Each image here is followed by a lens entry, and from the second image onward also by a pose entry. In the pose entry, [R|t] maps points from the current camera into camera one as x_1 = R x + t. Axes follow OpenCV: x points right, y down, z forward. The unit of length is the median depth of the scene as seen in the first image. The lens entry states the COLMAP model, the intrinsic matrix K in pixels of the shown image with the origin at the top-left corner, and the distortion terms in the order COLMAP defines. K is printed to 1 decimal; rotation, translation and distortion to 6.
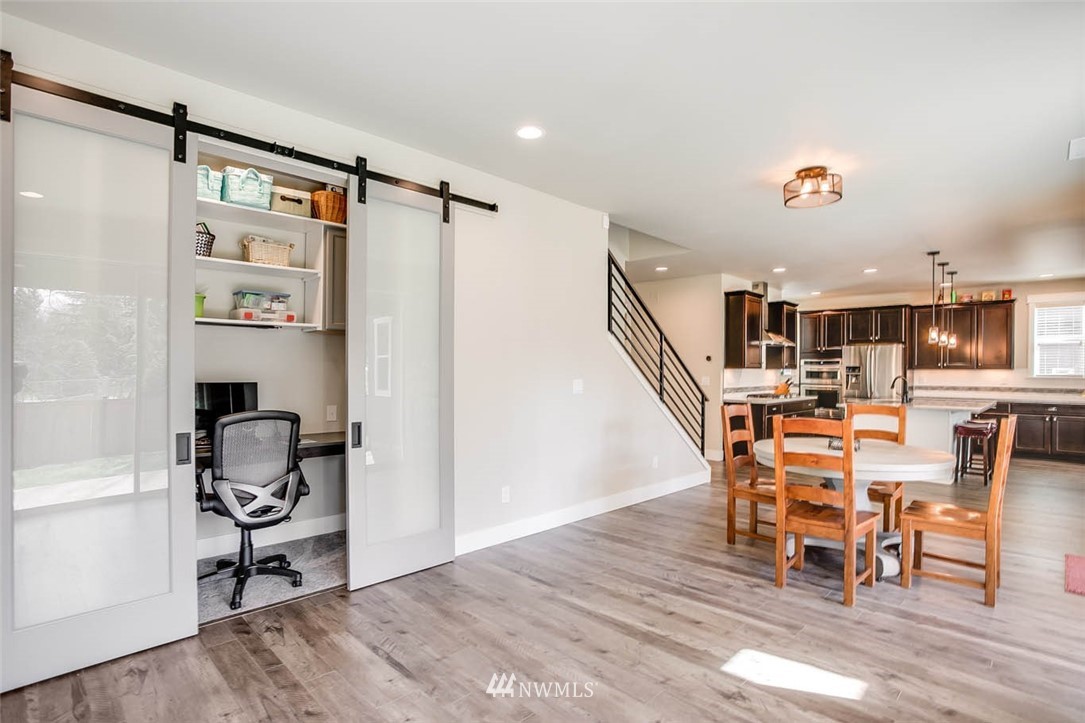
lens RADIAL K [[505.6, 0, 548.6], [0, 505.6, 370.4], [0, 0, 1]] dist [-0.046508, 0.000820]
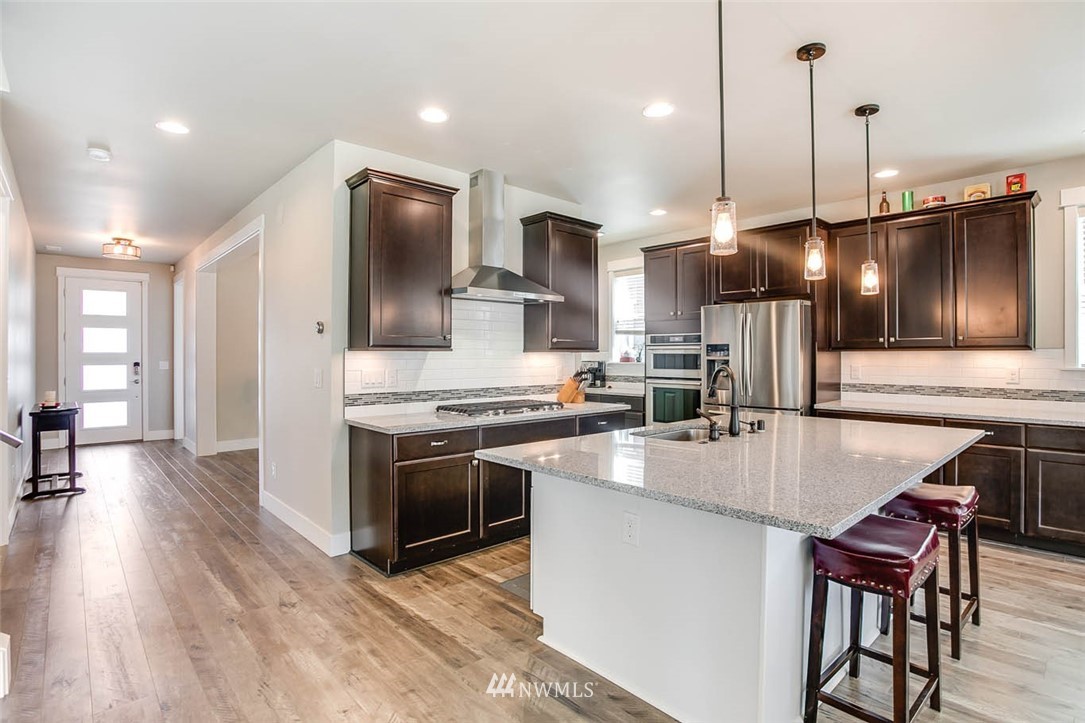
lens RADIAL K [[536.7, 0, 561.2], [0, 536.7, 360.4], [0, 0, 1]] dist [-0.051216, 0.000463]
pose [[0.999986, -0.003206, -0.004270, 0.477758], [0.003231, 0.999978, 0.005853, 0.003100], [0.004251, -0.005867, 0.999974, 0.474455]]
